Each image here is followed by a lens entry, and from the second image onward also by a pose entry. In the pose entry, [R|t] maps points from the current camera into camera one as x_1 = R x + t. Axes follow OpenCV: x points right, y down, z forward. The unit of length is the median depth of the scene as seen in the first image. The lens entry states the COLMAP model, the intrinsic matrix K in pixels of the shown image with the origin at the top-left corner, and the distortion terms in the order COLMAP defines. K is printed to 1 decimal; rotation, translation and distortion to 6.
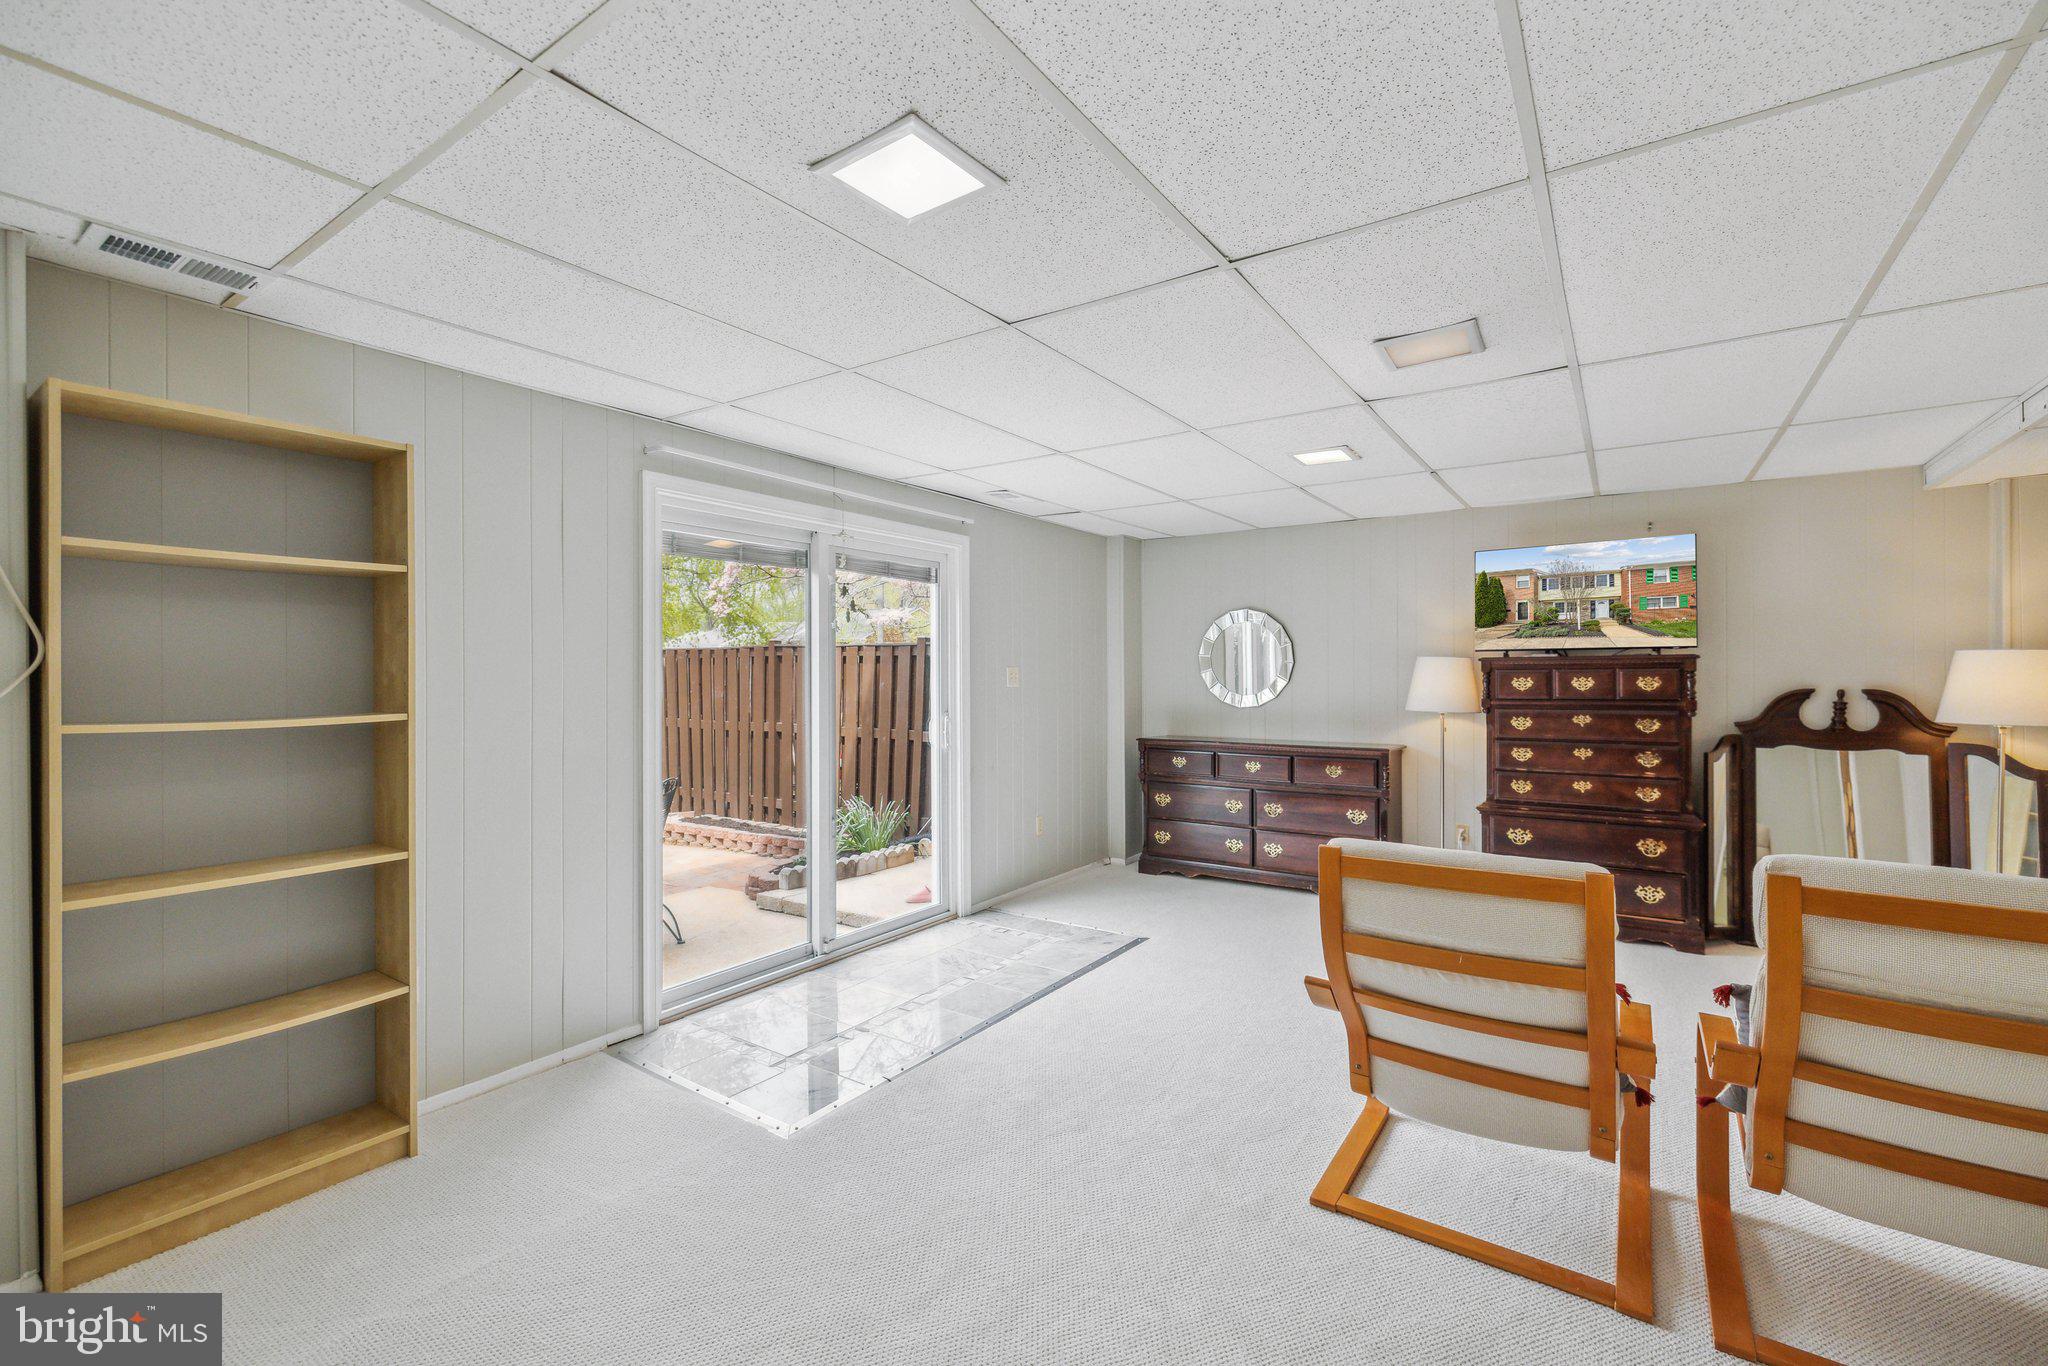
lens RADIAL K [[873.6, 0, 1033.7], [0, 873.6, 668.2], [0, 0, 1]] dist [0.004692, 0.000029]
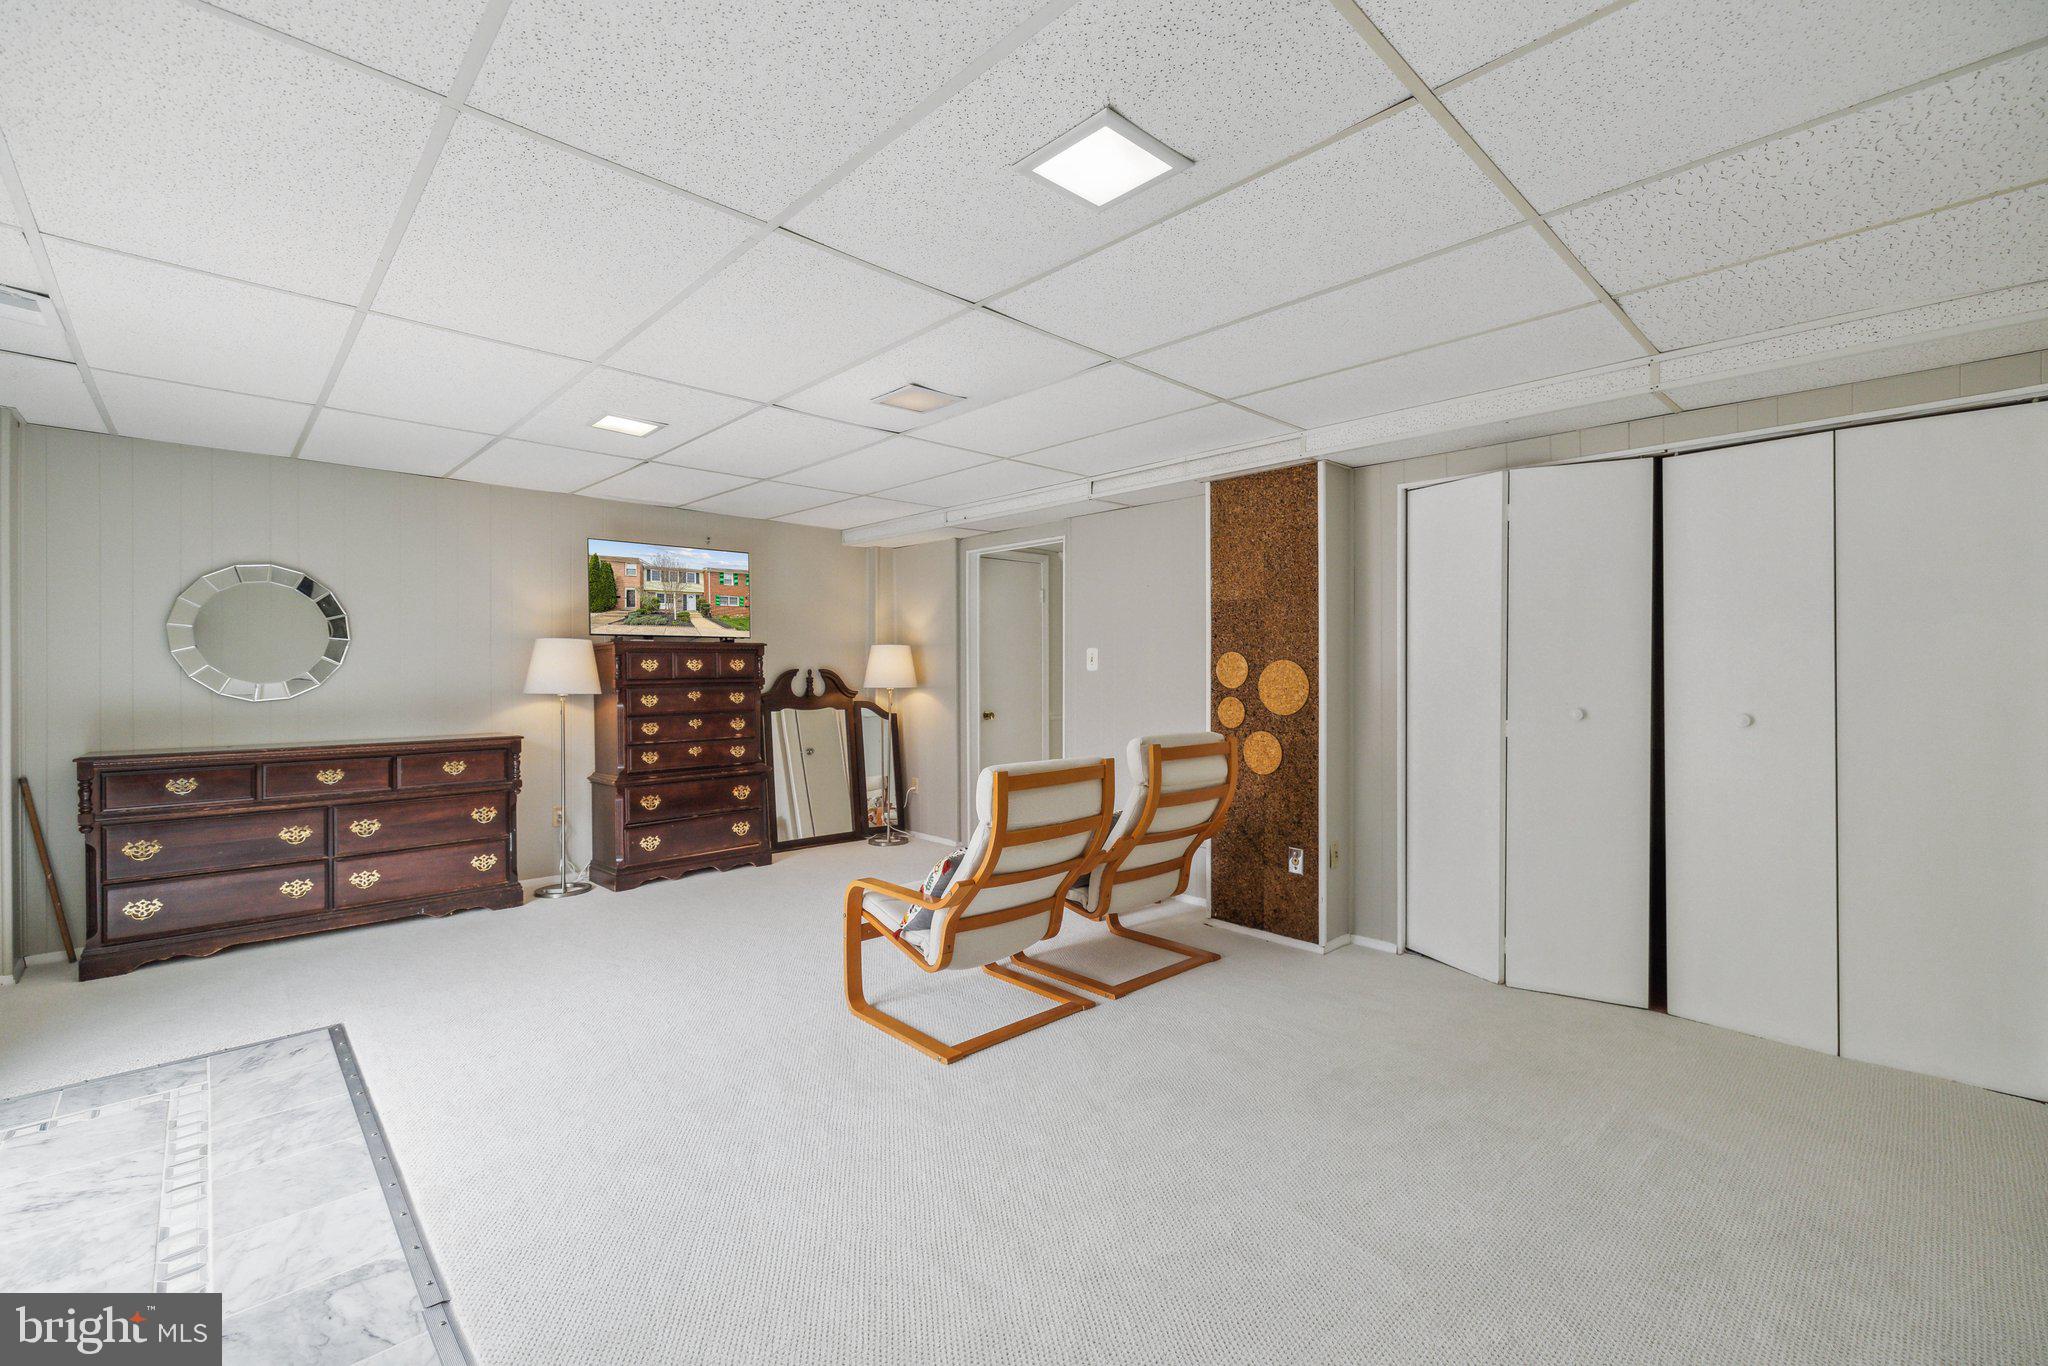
lens RADIAL K [[873.6, 0, 1032.6], [0, 873.6, 691.5], [0, 0, 1]] dist [0.004692, 0.000029]
pose [[0.195927, -0.026974, 0.980248, -0.436765], [-0.007944, 0.999545, 0.029093, 0.015312], [-0.980586, -0.013487, 0.195623, 0.311186]]
